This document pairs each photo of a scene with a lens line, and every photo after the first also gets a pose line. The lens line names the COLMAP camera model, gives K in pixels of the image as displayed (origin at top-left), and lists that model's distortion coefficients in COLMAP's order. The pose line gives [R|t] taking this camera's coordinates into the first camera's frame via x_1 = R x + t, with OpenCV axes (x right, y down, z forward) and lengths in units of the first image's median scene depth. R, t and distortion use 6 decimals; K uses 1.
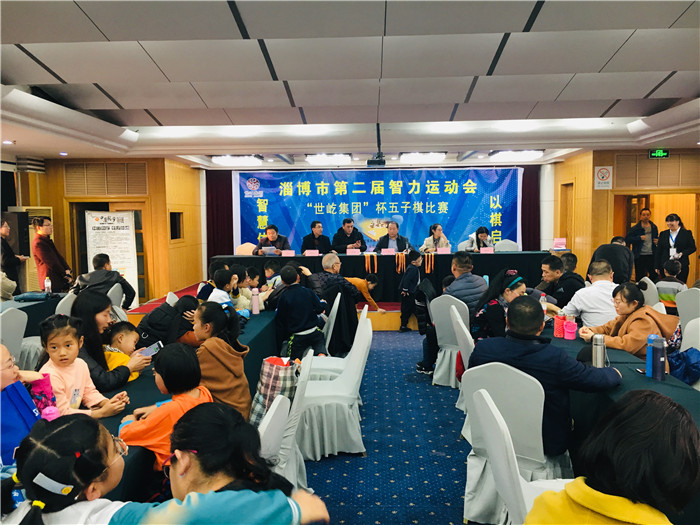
lens RADIAL K [[601.8, 0, 351.5], [0, 601.8, 266.5], [0, 0, 1]] dist [0.081696, -0.118065]
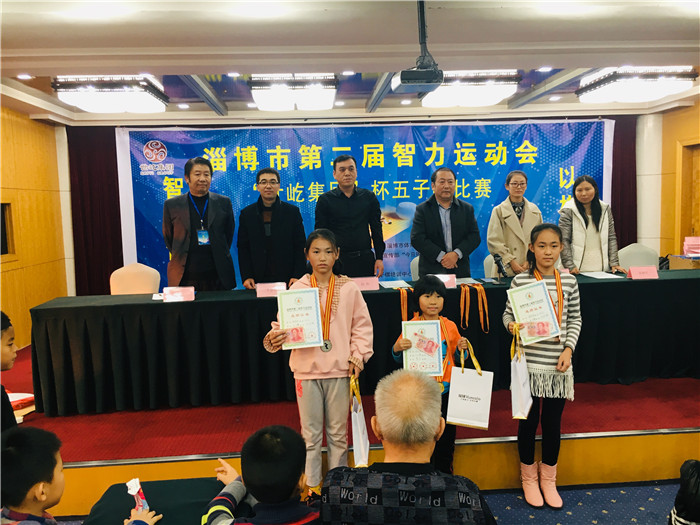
lens RADIAL K [[601.8, 0, 351.2], [0, 601.8, 262.0], [0, 0, 1]] dist [0.081696, -0.118065]
pose [[0.995097, -0.026321, 0.095333, -0.037075], [0.025194, 0.999598, 0.013002, -0.035754], [-0.095637, -0.010536, 0.995361, 0.416162]]
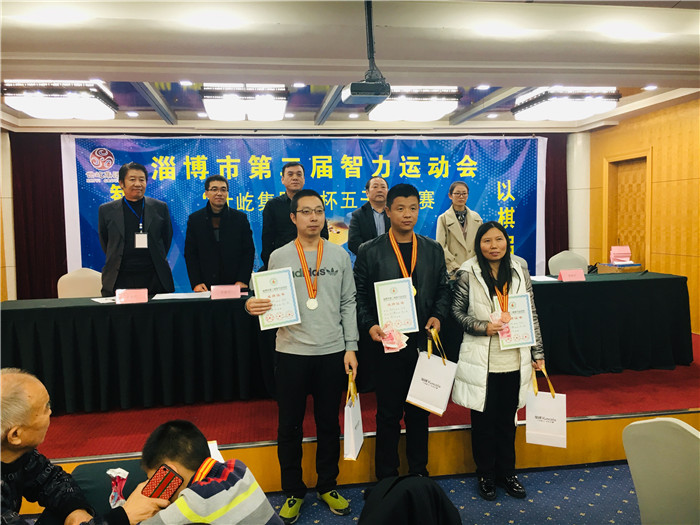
lens RADIAL K [[601.8, 0, 351.8], [0, 601.8, 261.2], [0, 0, 1]] dist [0.081696, -0.118065]
pose [[0.982111, -0.023010, 0.186889, -0.042652], [0.025887, 0.999581, -0.012967, -0.027996], [-0.186513, 0.017573, 0.982295, 0.402551]]
